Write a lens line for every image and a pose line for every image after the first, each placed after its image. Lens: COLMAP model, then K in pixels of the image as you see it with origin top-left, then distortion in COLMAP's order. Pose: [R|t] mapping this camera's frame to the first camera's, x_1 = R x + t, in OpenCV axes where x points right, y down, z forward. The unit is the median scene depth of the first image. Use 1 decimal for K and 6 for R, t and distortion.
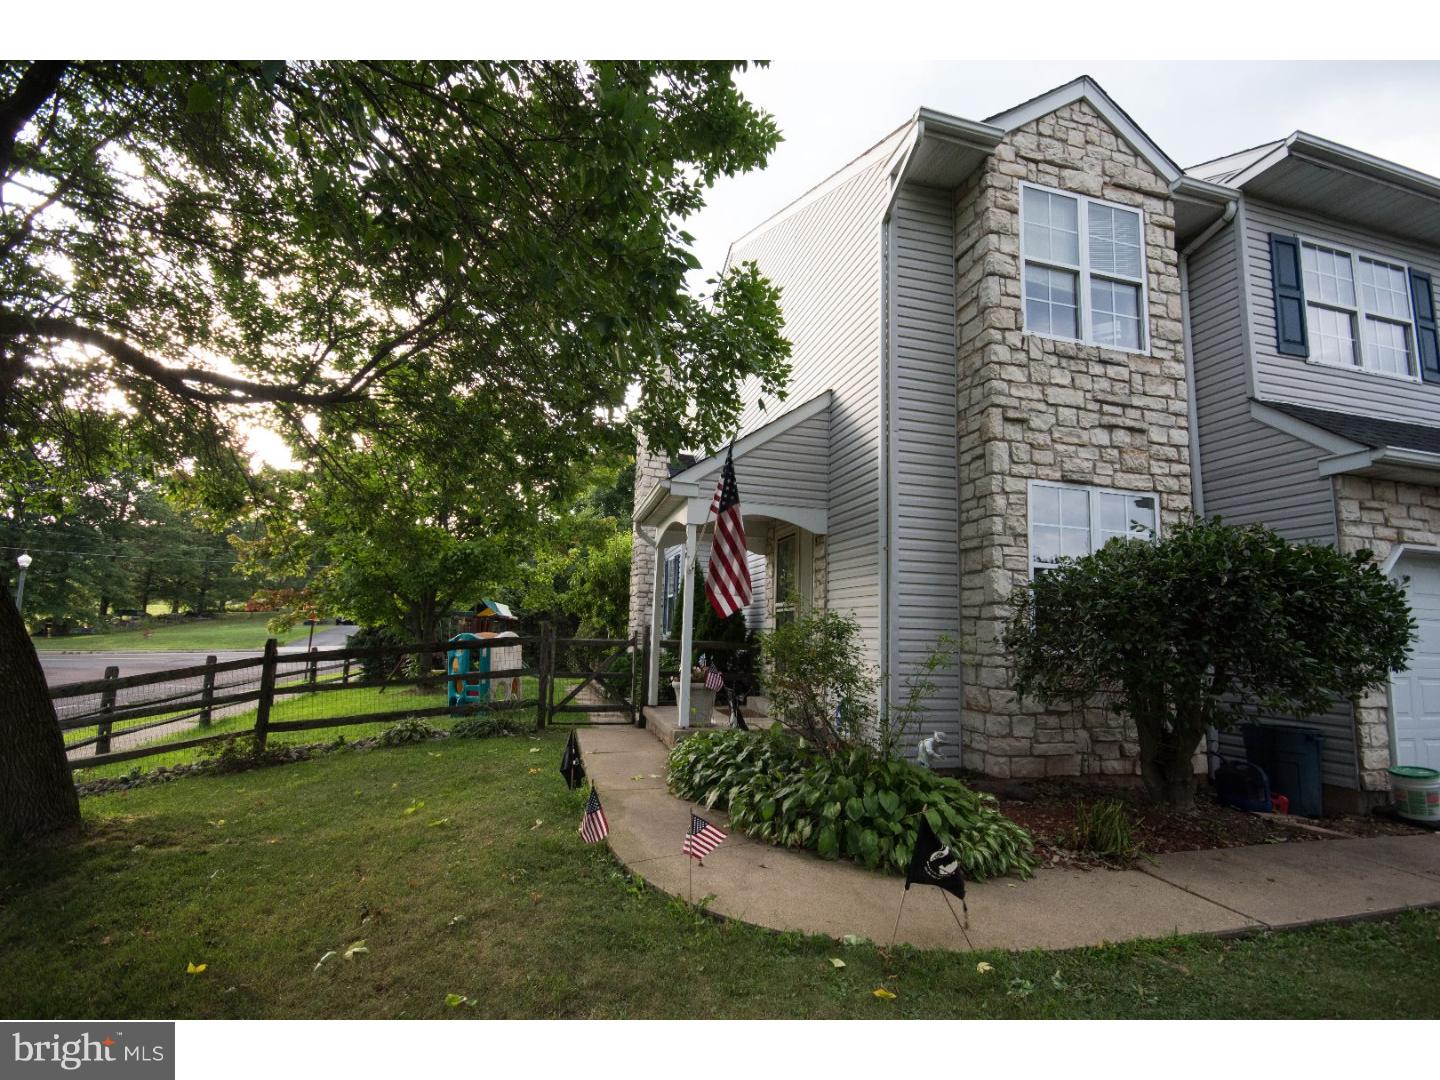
lens RADIAL K [[678.0, 0, 719.9], [0, 678.0, 539.8], [0, 0, 1]] dist [-0.002556, -0.006758]
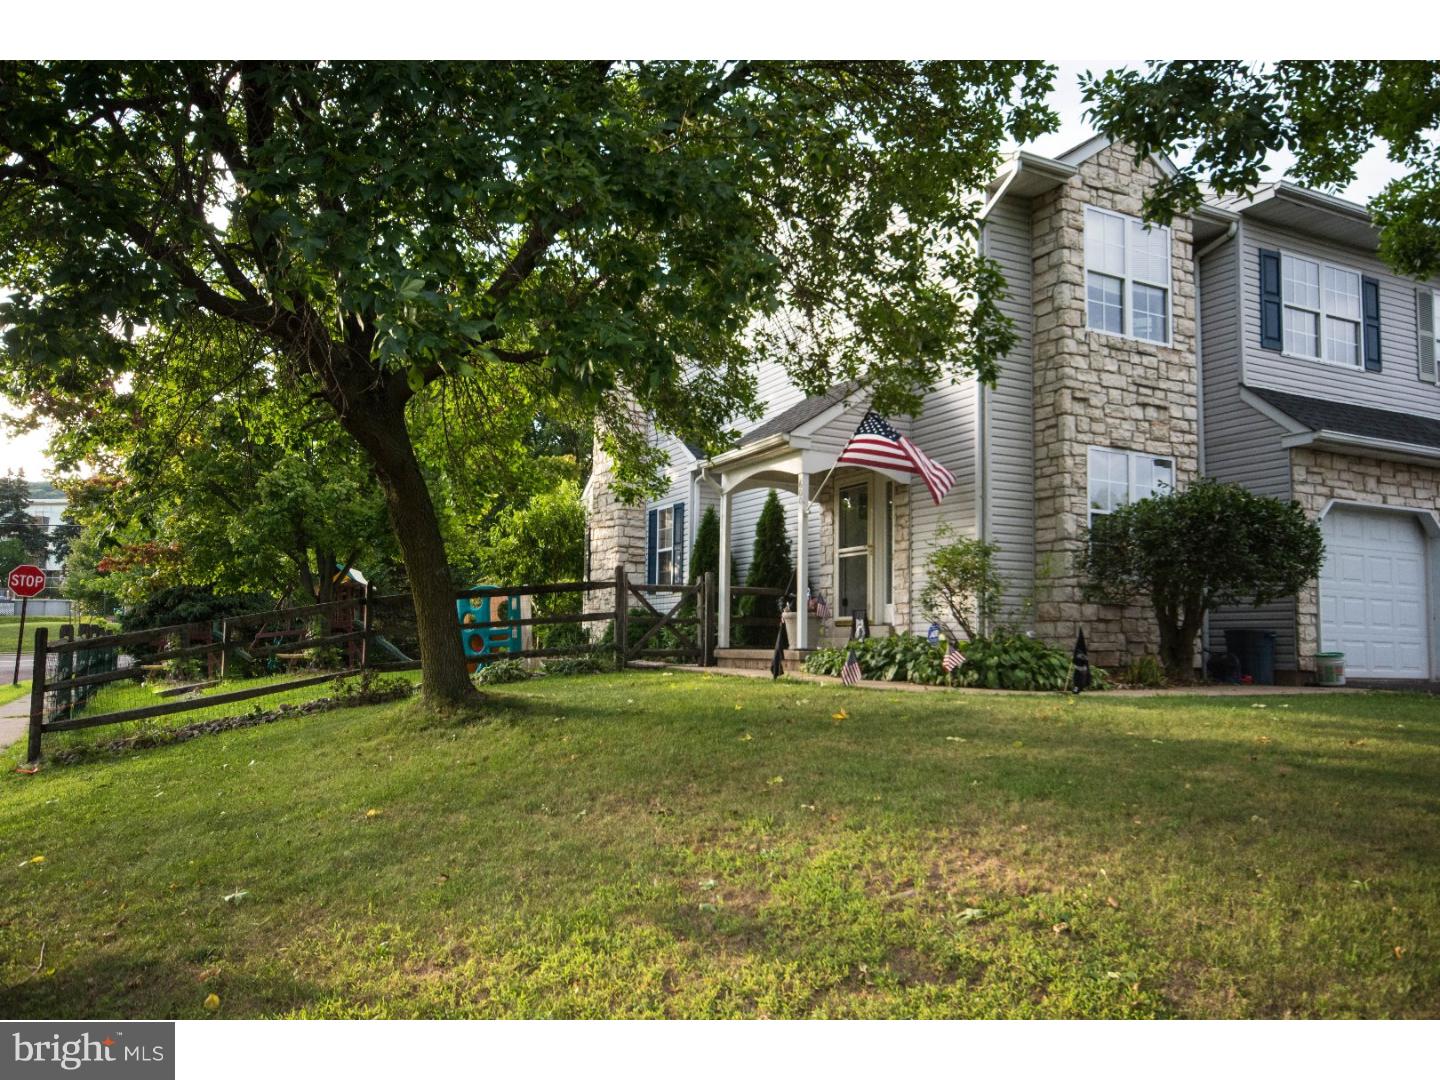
lens RADIAL K [[1147.6, 0, 714.4], [0, 1147.6, 539.6], [0, 0, 1]] dist [-0.033506, 0.034731]
pose [[0.975449, 0.005697, 0.220151, -0.693199], [-0.015527, 0.998957, 0.042946, 0.008743], [-0.219676, -0.045310, 0.974520, -0.945239]]
